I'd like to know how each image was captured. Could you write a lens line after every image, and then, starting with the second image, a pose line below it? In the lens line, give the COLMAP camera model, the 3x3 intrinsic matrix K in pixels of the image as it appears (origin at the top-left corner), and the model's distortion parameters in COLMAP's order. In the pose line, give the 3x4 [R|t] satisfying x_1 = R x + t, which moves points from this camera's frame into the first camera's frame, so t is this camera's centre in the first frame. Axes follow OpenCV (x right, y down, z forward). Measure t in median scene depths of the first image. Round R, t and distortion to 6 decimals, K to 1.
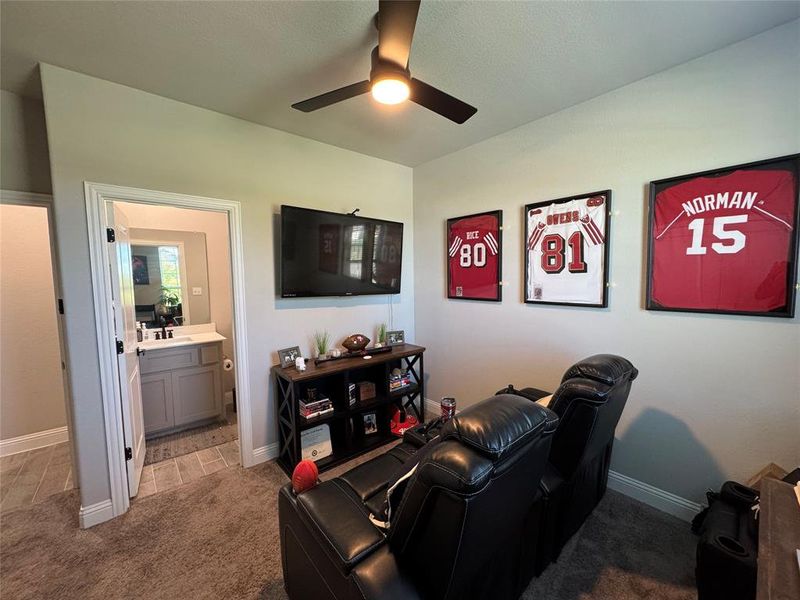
lens RADIAL K [[317.7, 0, 400.0], [0, 317.7, 300.0], [0, 0, 1]] dist [0.001302, -0.000065]
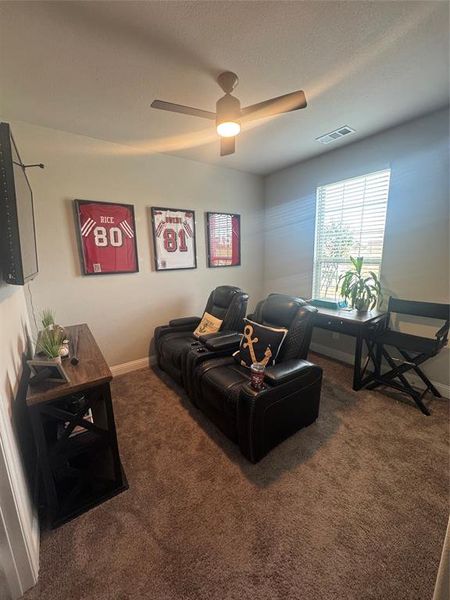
lens RADIAL K [[238.3, 0, 225.0], [0, 238.3, 300.0], [0, 0, 1]] dist [0.001302, -0.000065]
pose [[0.093982, -0.188139, 0.977635, -0.783068], [0.093300, 0.979324, 0.179495, -0.030797], [-0.991192, 0.074344, 0.109593, 0.556894]]
